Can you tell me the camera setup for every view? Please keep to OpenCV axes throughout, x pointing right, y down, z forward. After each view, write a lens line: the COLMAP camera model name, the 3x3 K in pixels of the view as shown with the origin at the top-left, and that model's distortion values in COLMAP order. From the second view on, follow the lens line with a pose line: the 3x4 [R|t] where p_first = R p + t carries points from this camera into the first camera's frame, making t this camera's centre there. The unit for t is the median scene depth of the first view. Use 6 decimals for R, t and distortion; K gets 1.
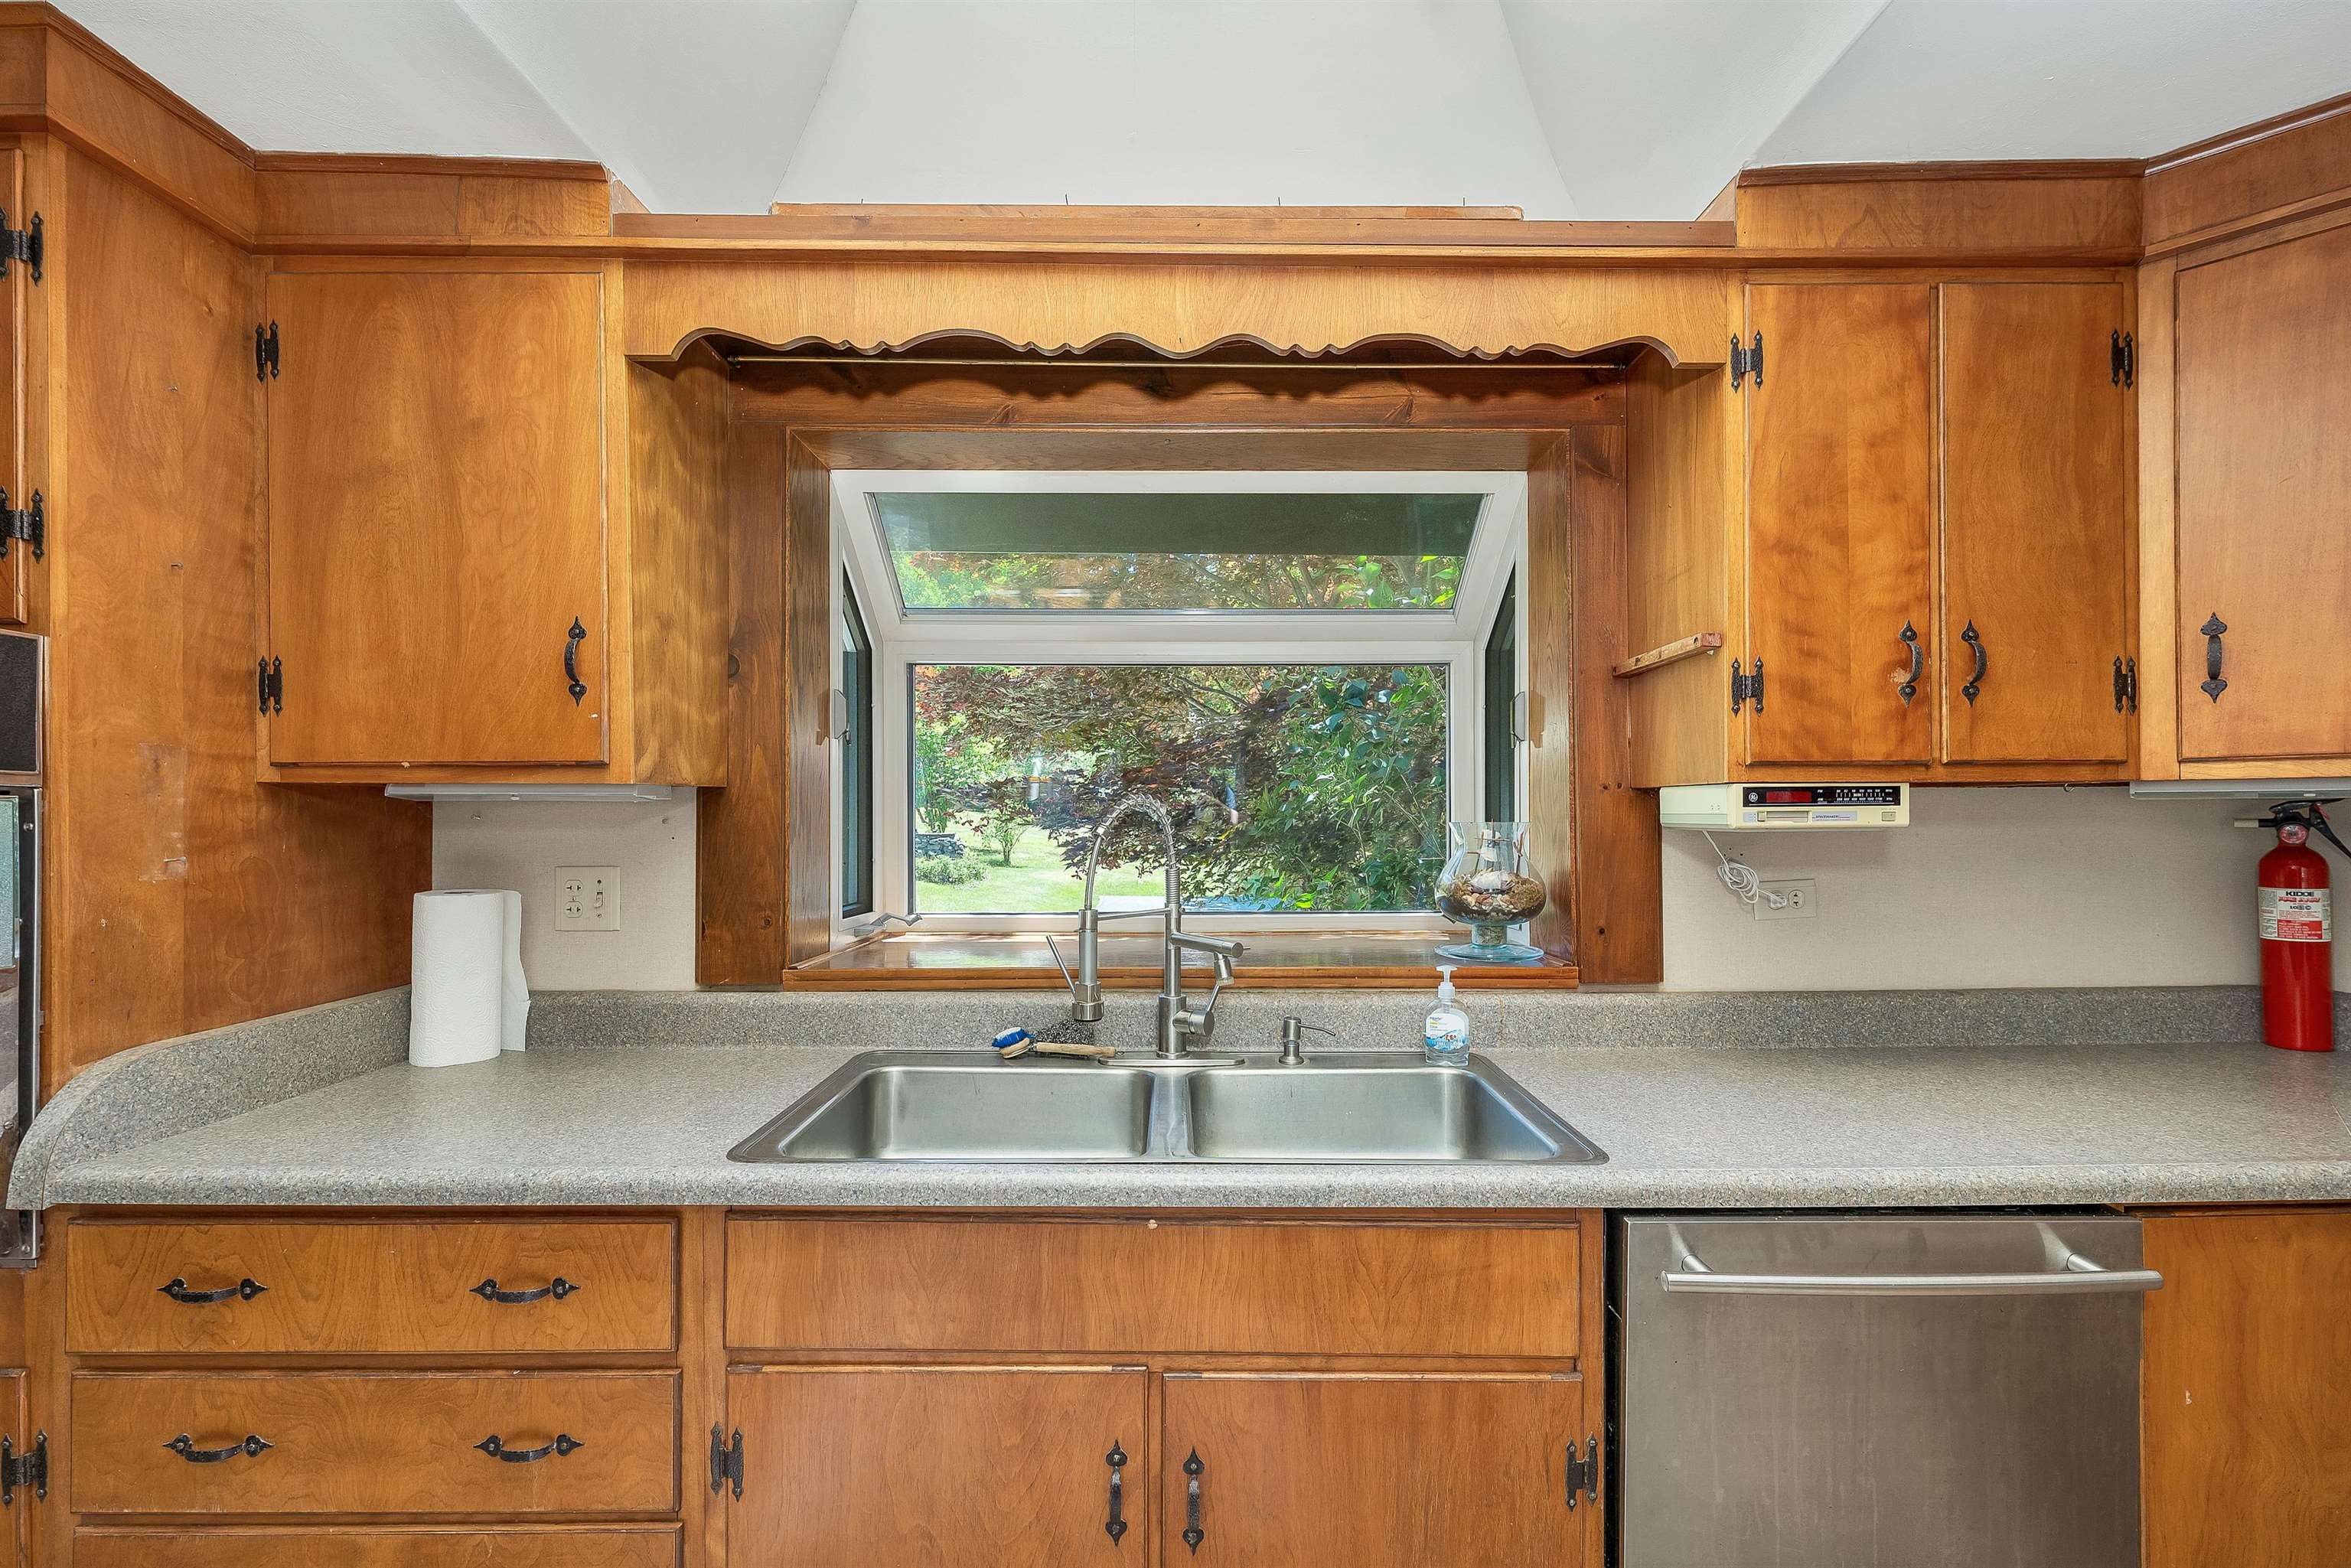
lens RADIAL K [[974.1, 0, 1174.4], [0, 974.1, 812.2], [0, 0, 1]] dist [0.002217, -0.000015]
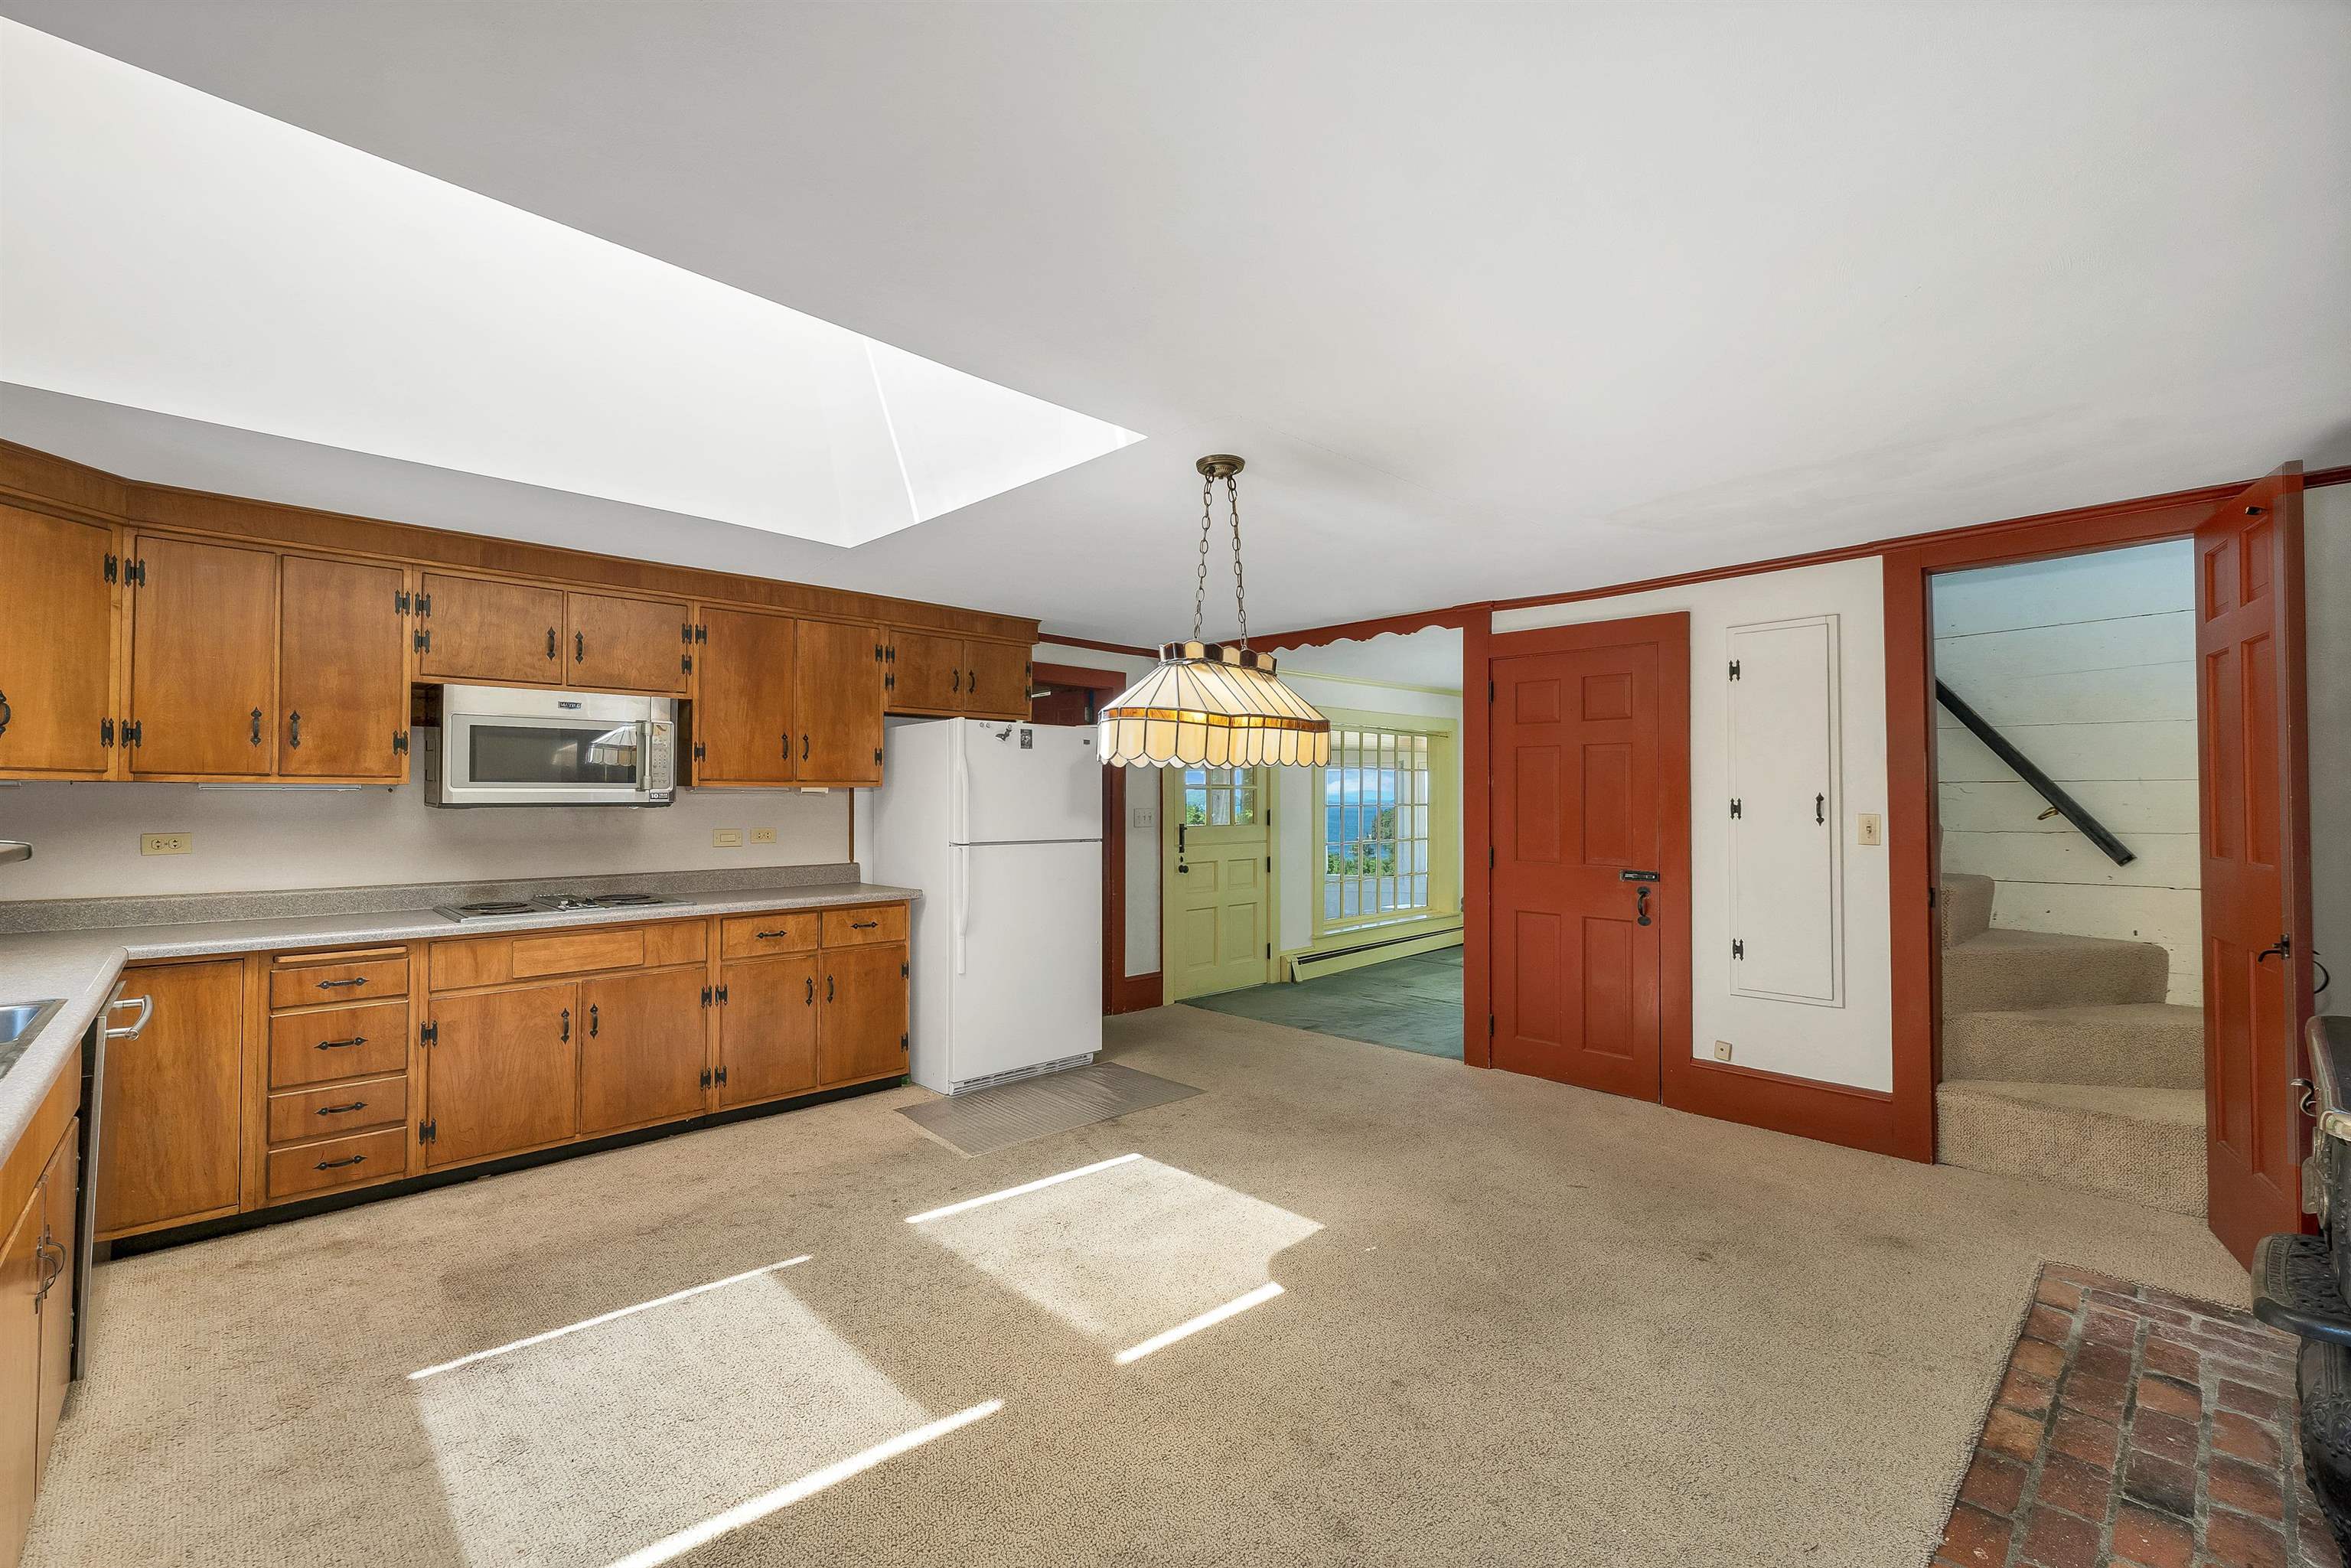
lens RADIAL K [[994.6, 0, 1170.1], [0, 994.6, 785.7], [0, 0, 1]] dist [0.007198, -0.000120]
pose [[-0.678475, 0.012113, 0.734524, -1.828059], [-0.000603, 0.999855, -0.017046, 0.011099], [-0.734624, -0.012008, -0.678369, 0.635769]]
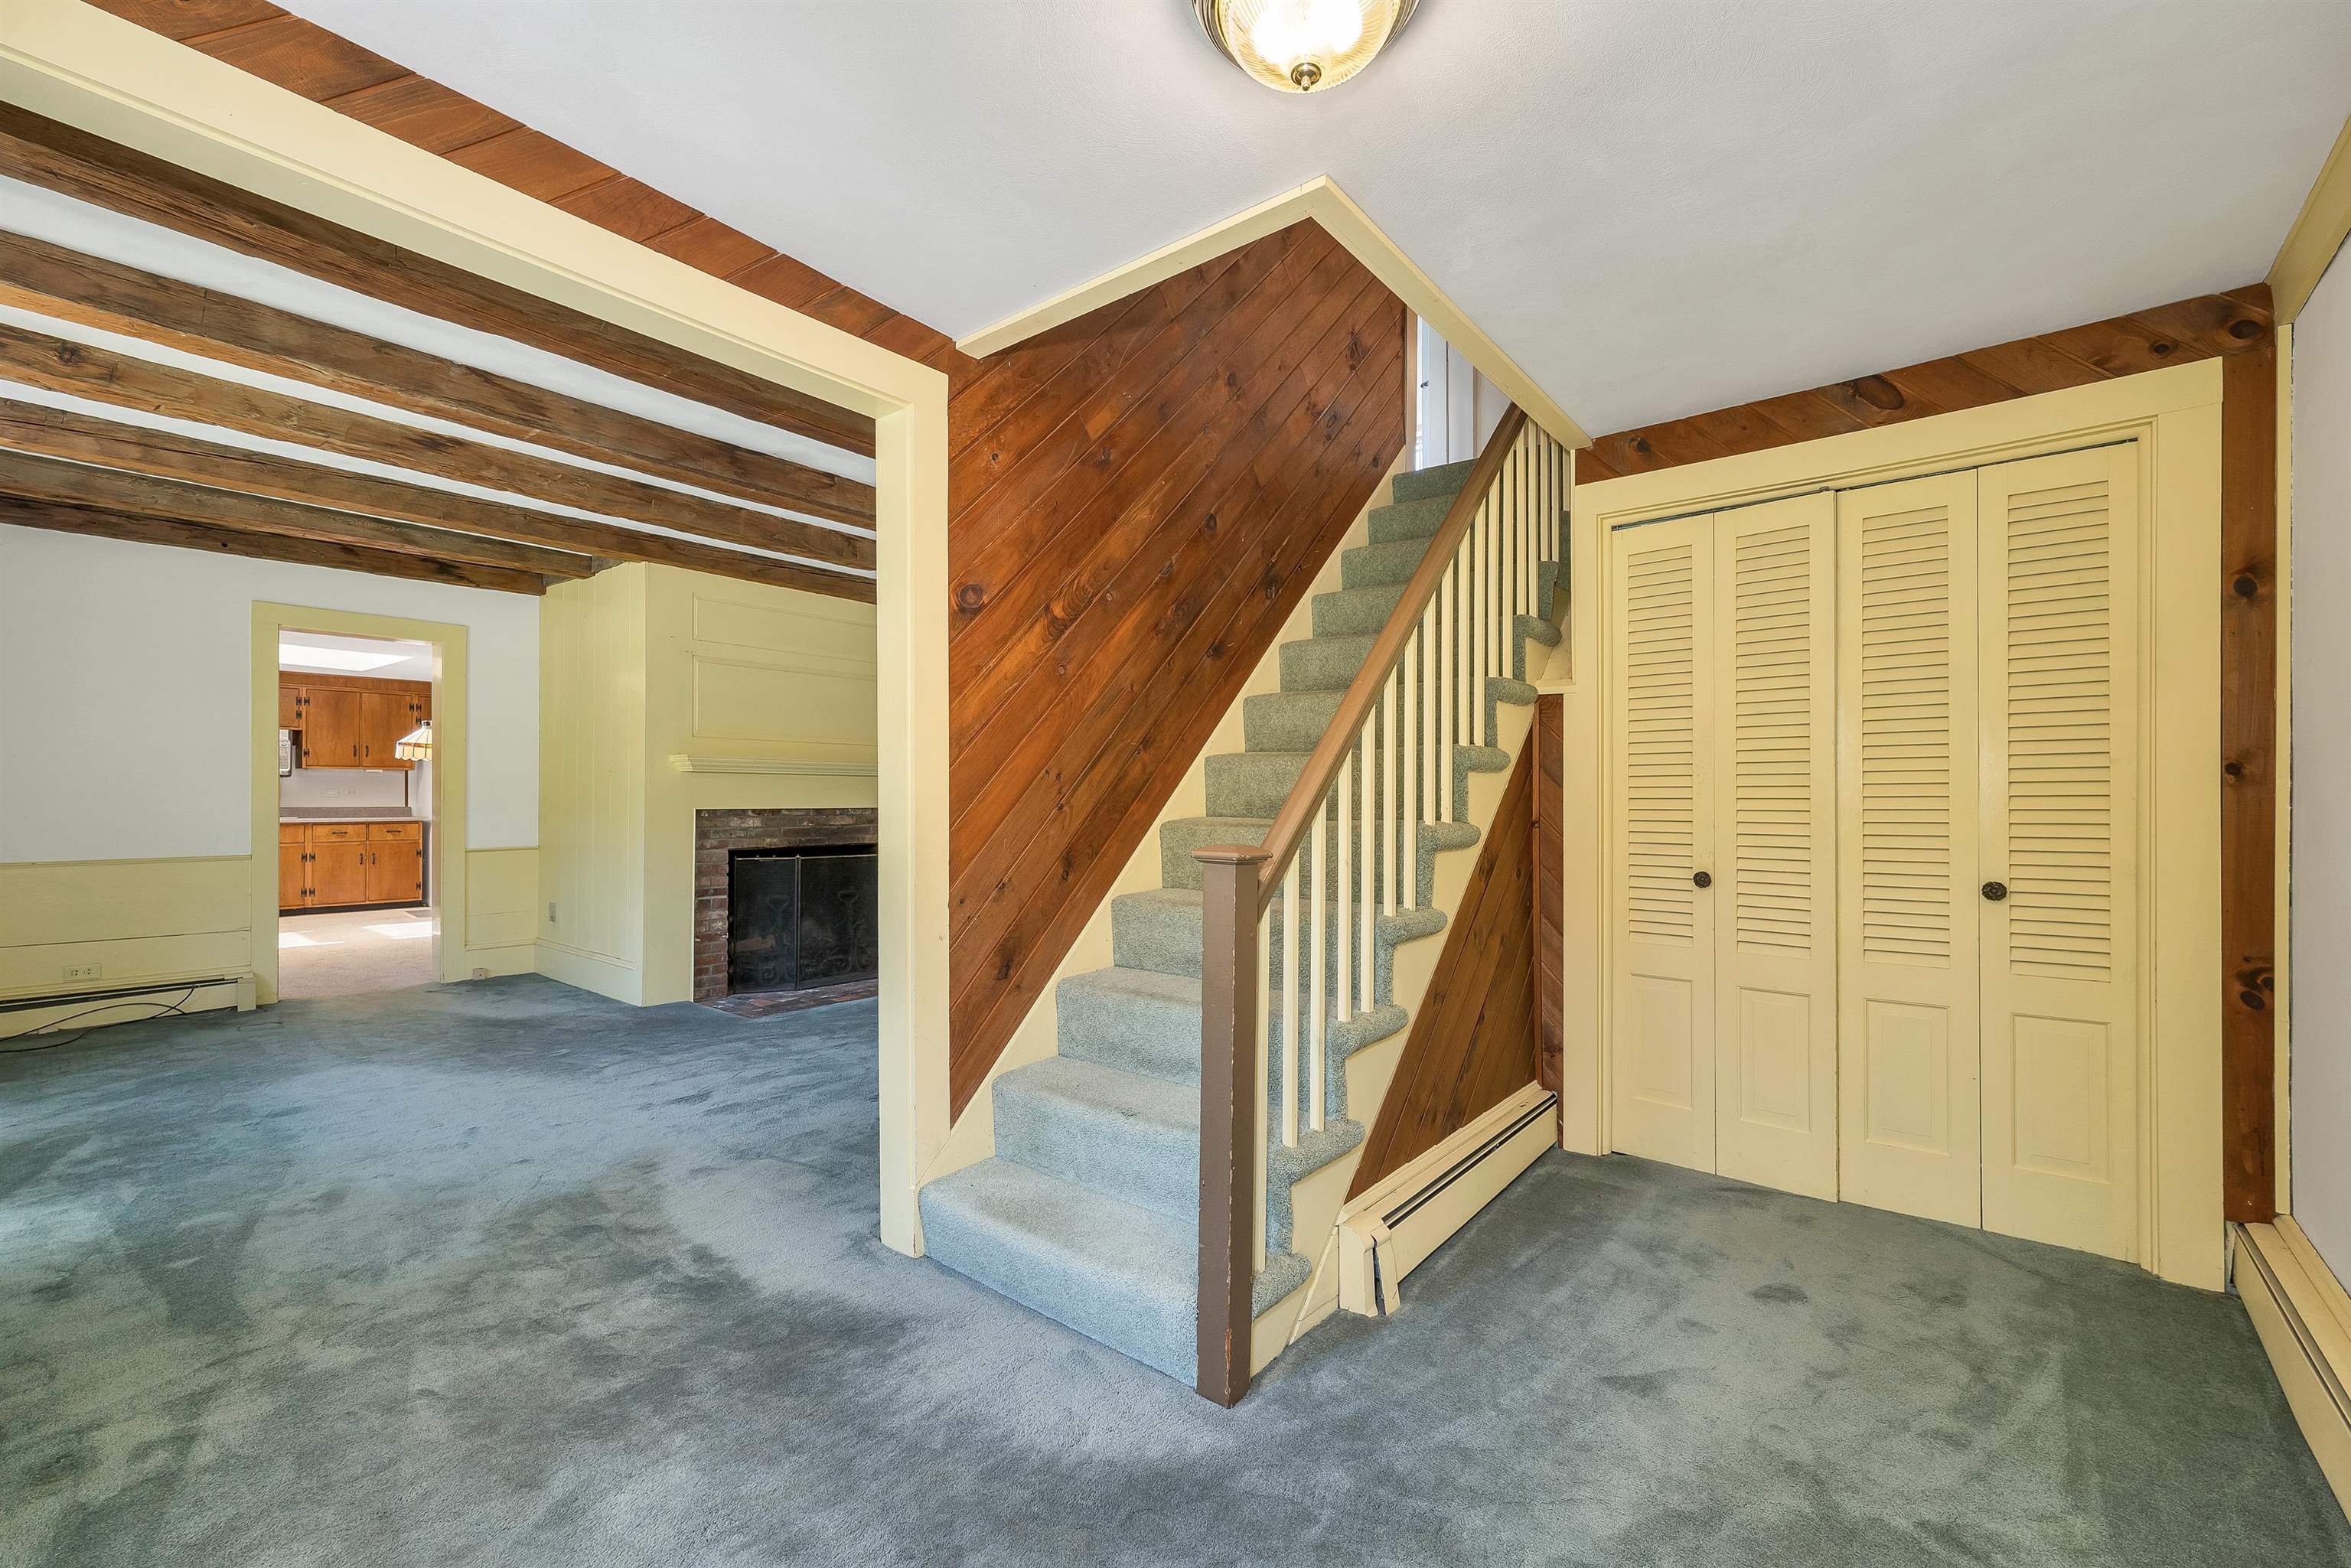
lens RADIAL K [[958.8, 0, 1179.5], [0, 958.8, 792.3], [0, 0, 1]] dist [0.000075, 0.000000]
pose [[-0.779958, 0.000563, 0.625832, -7.176960], [-0.003876, 0.999976, -0.005729, 0.135712], [-0.625820, -0.006894, -0.779937, 1.001020]]
